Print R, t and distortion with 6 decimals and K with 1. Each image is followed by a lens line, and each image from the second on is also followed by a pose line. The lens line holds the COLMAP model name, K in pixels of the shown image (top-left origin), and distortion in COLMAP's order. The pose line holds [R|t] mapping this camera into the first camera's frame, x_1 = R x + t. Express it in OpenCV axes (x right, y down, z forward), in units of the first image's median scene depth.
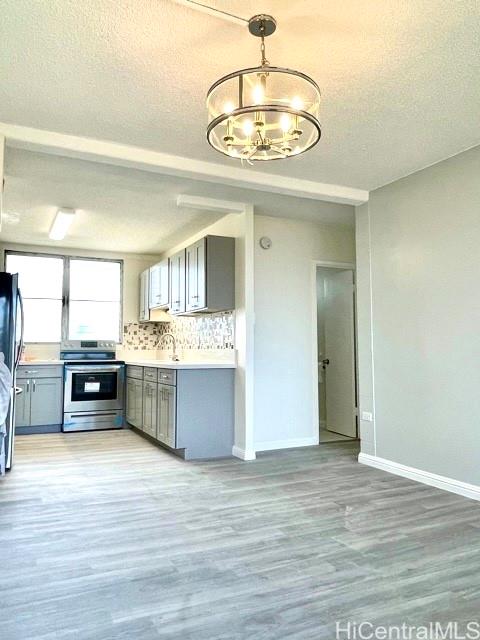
lens RADIAL K [[481.2, 0, 237.8], [0, 481.2, 319.2], [0, 0, 1]] dist [-0.004938, 0.004309]
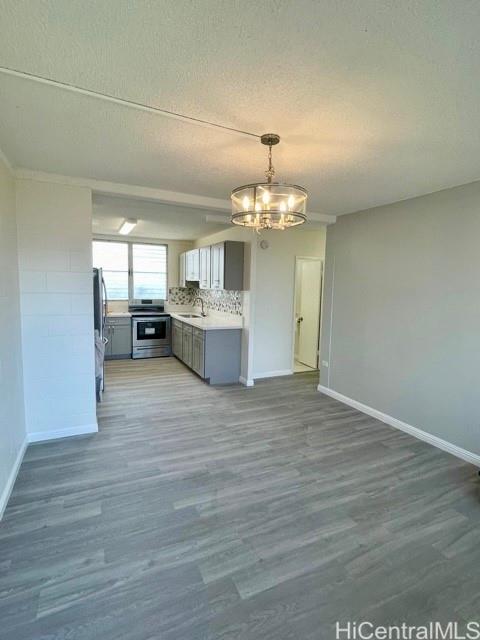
lens RADIAL K [[321.7, 0, 237.8], [0, 321.7, 319.6], [0, 0, 1]] dist [-0.003516, 0.000118]
pose [[0.999651, 0.024595, -0.009602, -0.010557], [-0.022564, 0.984661, 0.173013, -0.103738], [0.013710, -0.172736, 0.984873, -0.023157]]
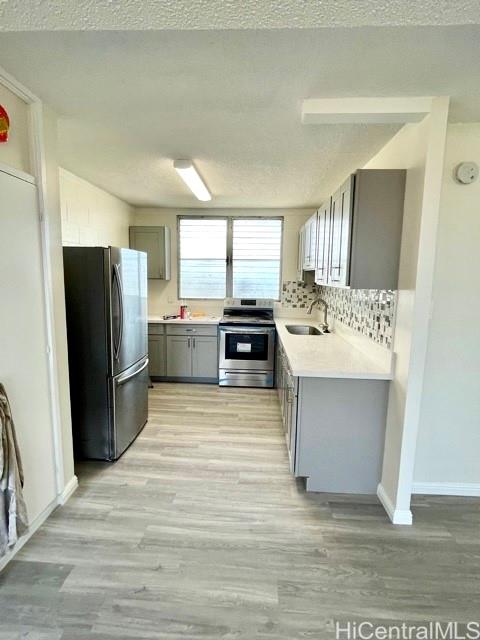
lens RADIAL K [[321.7, 0, 237.5], [0, 321.7, 318.0], [0, 0, 1]] dist [-0.003516, 0.000118]
pose [[0.872981, 0.077102, -0.481621, 0.016703], [0.018292, 0.981557, 0.190292, -0.066927], [0.487411, -0.174931, 0.855471, 0.518852]]
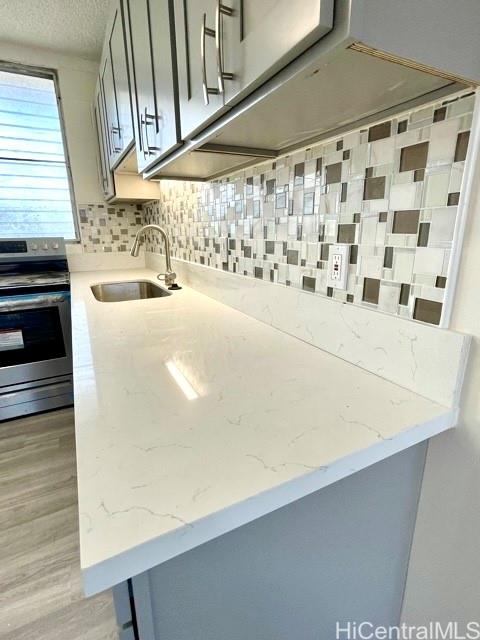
lens RADIAL K [[321.7, 0, 241.5], [0, 321.7, 317.7], [0, 0, 1]] dist [-0.003516, 0.000118]
pose [[0.999473, -0.019346, 0.026068, -0.088617], [0.009653, 0.943807, 0.330356, 0.016208], [-0.030995, -0.329930, 0.943496, 0.868554]]
